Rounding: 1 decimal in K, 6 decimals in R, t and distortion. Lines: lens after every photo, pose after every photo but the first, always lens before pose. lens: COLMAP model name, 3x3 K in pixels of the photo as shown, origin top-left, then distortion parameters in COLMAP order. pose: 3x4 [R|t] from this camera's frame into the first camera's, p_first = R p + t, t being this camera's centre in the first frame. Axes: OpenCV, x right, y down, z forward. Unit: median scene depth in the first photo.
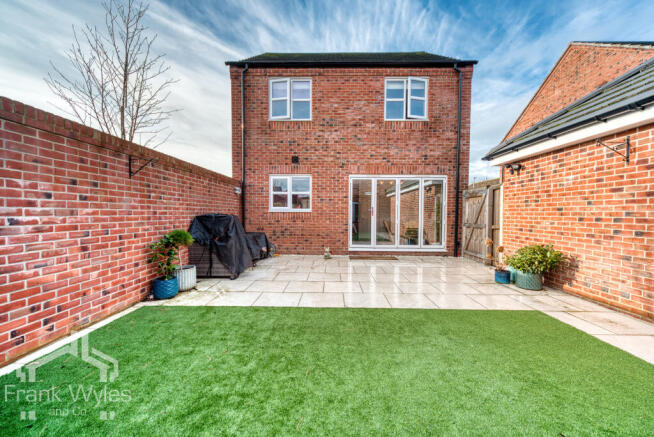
lens RADIAL K [[281.6, 0, 327.0], [0, 281.6, 218.5], [0, 0, 1]] dist [0.000118, 0.000004]
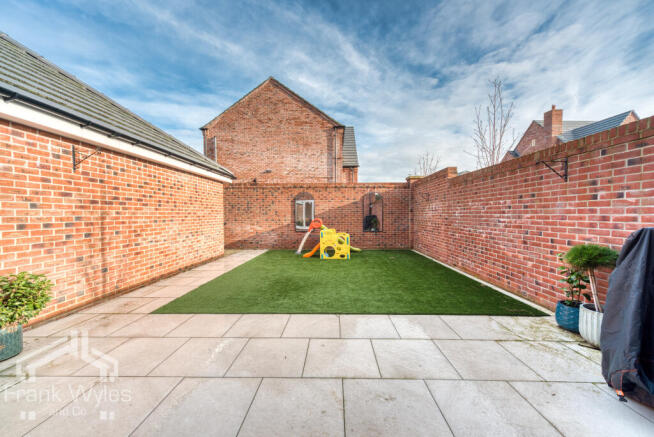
lens RADIAL K [[245.2, 0, 327.0], [0, 245.2, 218.5], [0, 0, 1]] dist [0.000138, 0.000007]
pose [[-0.999848, -0.000467, 0.017449, 0.094775], [0.000151, 0.999373, 0.035408, -0.048445], [-0.017455, 0.035405, -0.999221, 1.898656]]
